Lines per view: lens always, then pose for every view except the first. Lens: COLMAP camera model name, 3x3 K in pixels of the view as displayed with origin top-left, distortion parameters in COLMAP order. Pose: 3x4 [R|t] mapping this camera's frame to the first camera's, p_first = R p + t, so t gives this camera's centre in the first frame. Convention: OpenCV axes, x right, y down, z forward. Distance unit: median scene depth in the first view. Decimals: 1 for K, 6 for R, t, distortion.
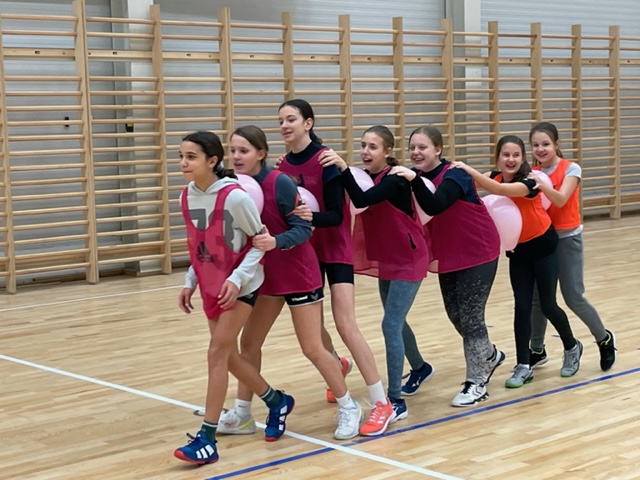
lens RADIAL K [[1220.2, 0, 324.1], [0, 1220.2, 240.4], [0, 0, 1]] dist [0.097752, 0.000000]
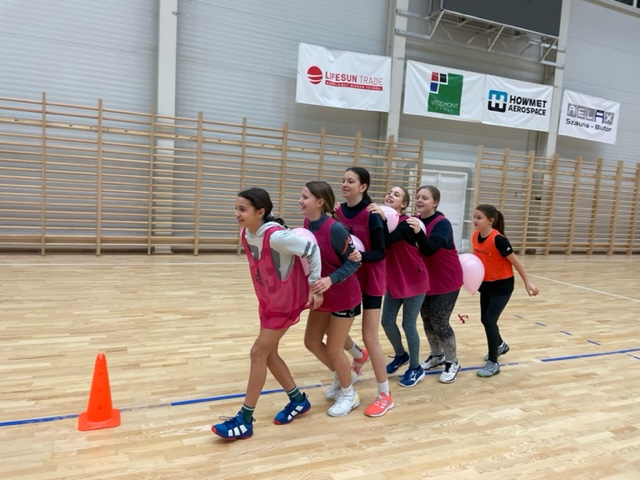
lens RADIAL K [[486.7, 0, 323.8], [0, 486.7, 230.7], [0, 0, 1]] dist [0.086921, -0.117018]
pose [[0.953100, 0.117157, -0.279061, -0.283840], [-0.118578, 0.992874, 0.011845, 0.018984], [0.278460, 0.021801, 0.960200, -0.147514]]
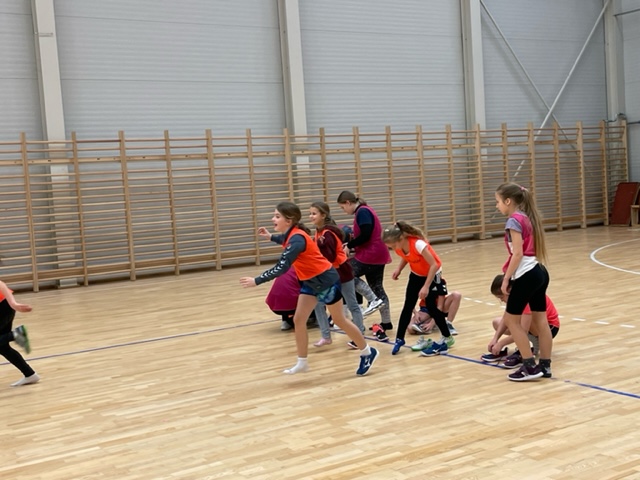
lens RADIAL K [[830.0, 0, 322.7], [0, 830.0, 240.9], [0, 0, 1]] dist [0.056310, 0.000000]
pose [[0.983499, -0.043363, -0.175640, 0.691139], [0.034864, 0.998080, -0.051191, 0.001398], [0.177522, 0.044223, 0.983123, 0.160914]]
